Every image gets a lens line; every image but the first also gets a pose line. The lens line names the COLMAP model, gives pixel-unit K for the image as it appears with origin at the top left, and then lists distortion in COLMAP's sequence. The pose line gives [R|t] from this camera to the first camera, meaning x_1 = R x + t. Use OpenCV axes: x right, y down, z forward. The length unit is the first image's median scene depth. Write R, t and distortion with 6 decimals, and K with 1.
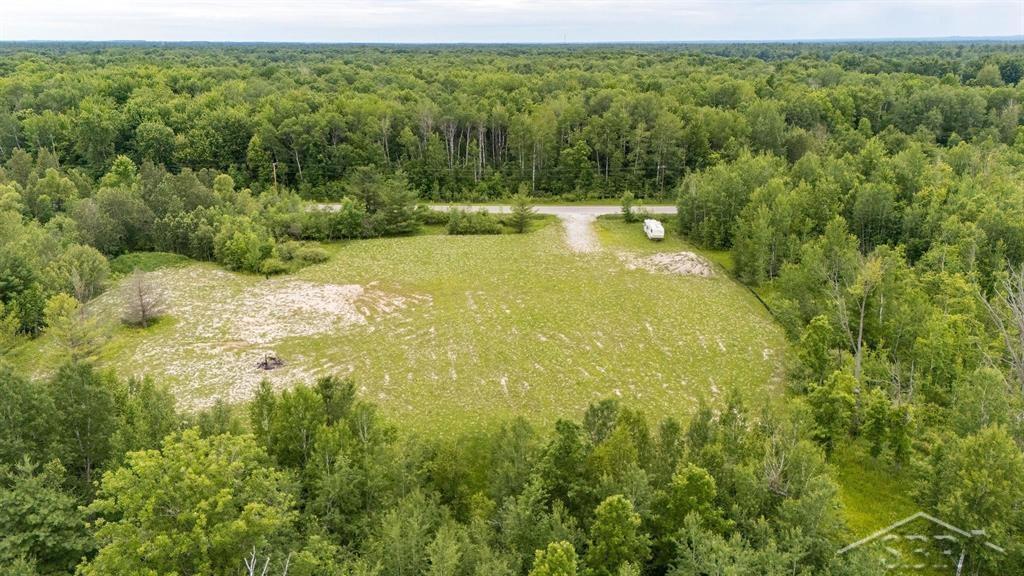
lens RADIAL K [[760.5, 0, 512.0], [0, 760.5, 288.0], [0, 0, 1]] dist [0.082603, -0.110319]
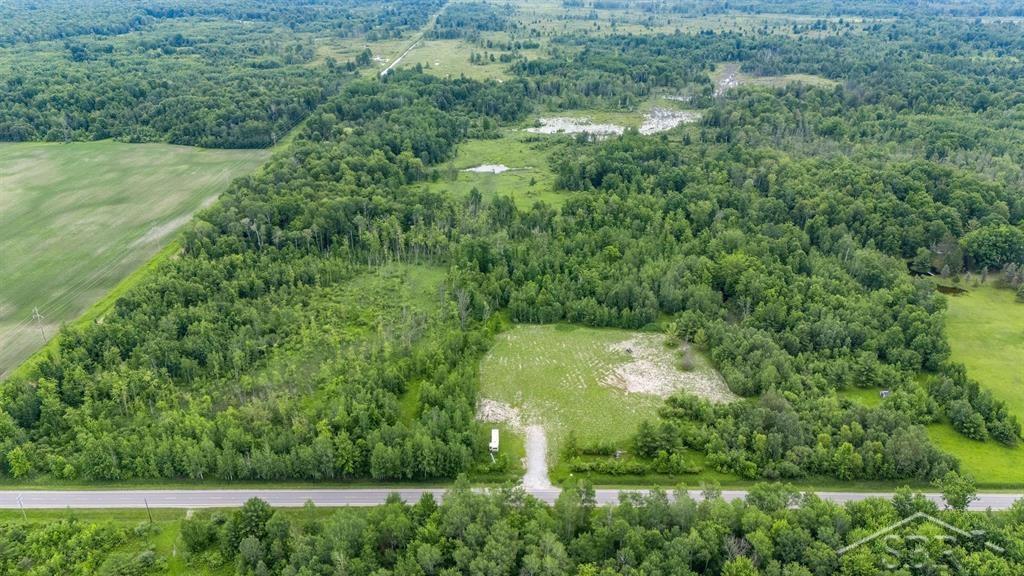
lens RADIAL K [[747.3, 0, 510.0], [0, 747.3, 287.7], [0, 0, 1]] dist [0.071646, -0.060729]
pose [[-0.999933, 0.001654, -0.011500, 0.200662], [-0.006441, 0.744884, 0.667163, -1.727839], [0.009670, 0.667192, -0.744823, 2.390795]]
